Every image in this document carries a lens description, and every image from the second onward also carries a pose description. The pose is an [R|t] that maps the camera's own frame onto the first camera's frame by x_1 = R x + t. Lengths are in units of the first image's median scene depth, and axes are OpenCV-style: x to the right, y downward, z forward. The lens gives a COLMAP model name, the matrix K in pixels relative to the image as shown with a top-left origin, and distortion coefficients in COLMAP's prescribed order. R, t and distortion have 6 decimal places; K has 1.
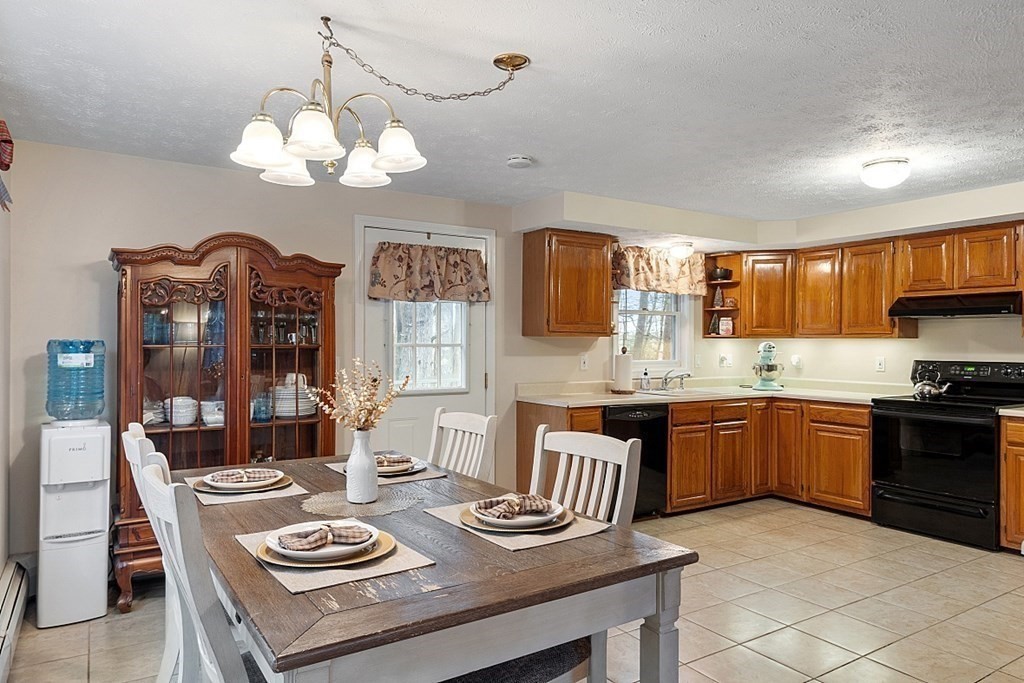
lens RADIAL K [[659.1, 0, 492.0], [0, 659.1, 344.6], [0, 0, 1]] dist [0.005581, -0.008351]
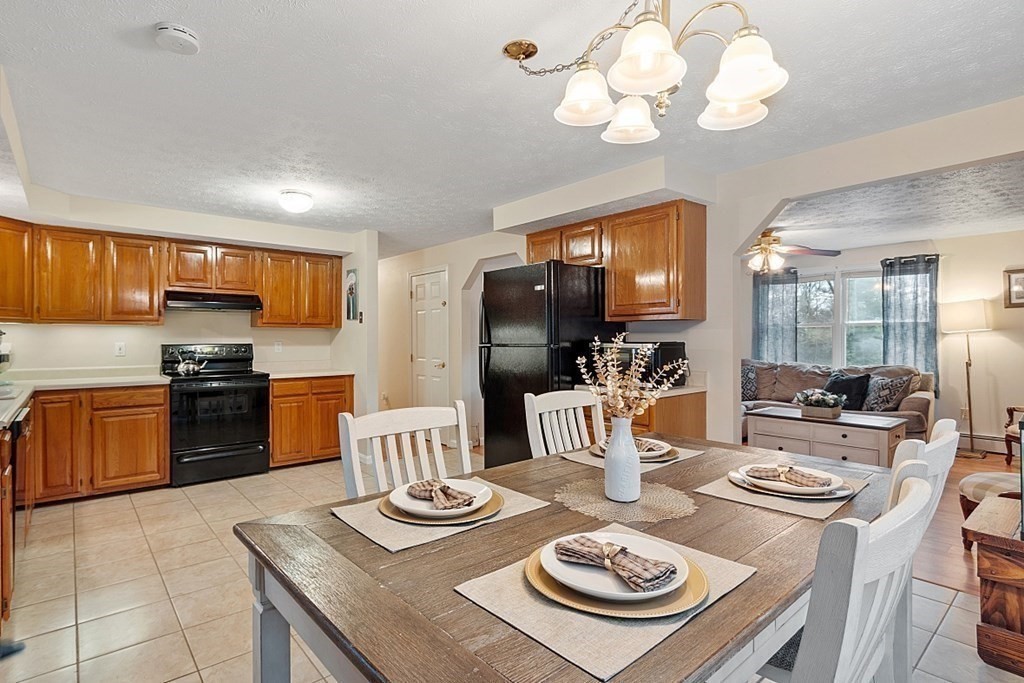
lens RADIAL K [[520.5, 0, 507.5], [0, 520.5, 335.7], [0, 0, 1]] dist [-0.002760, -0.000764]
pose [[-0.169638, -0.003001, 0.985502, -0.389904], [0.001532, 0.999993, 0.003309, 0.006124], [-0.985505, 0.002072, -0.169632, 0.564215]]
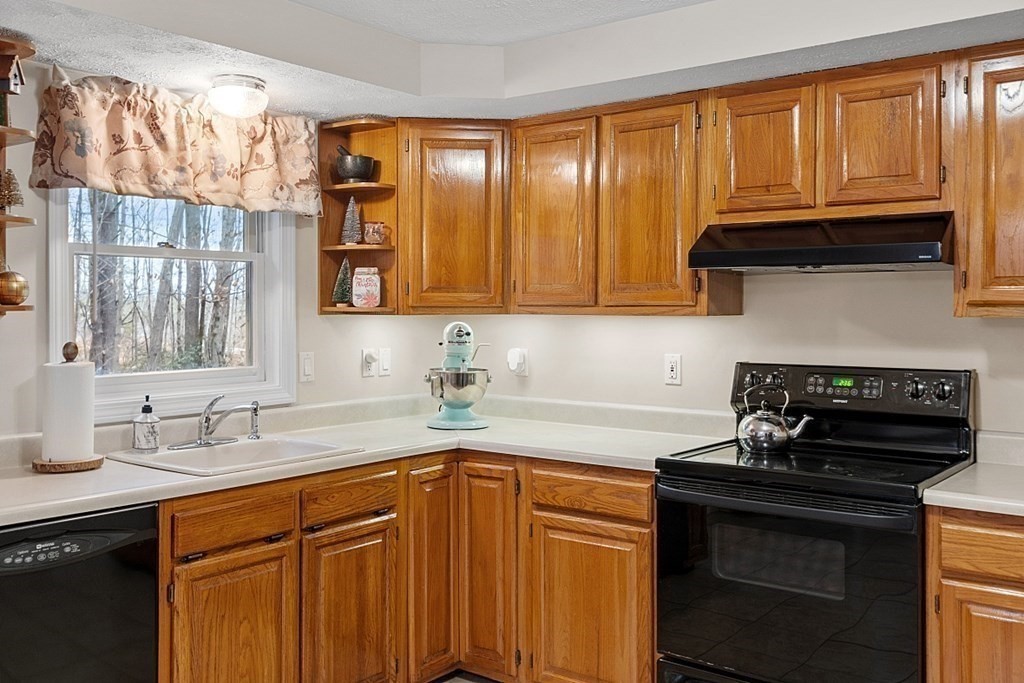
lens RADIAL K [[940.6, 0, 510.0], [0, 940.6, 309.7], [0, 0, 1]] dist [0.005610, 0.000000]
pose [[0.935291, -0.005473, 0.353836, 0.263496], [0.005632, 0.999984, 0.000578, -0.015082], [-0.353833, 0.001452, 0.935307, 0.448891]]
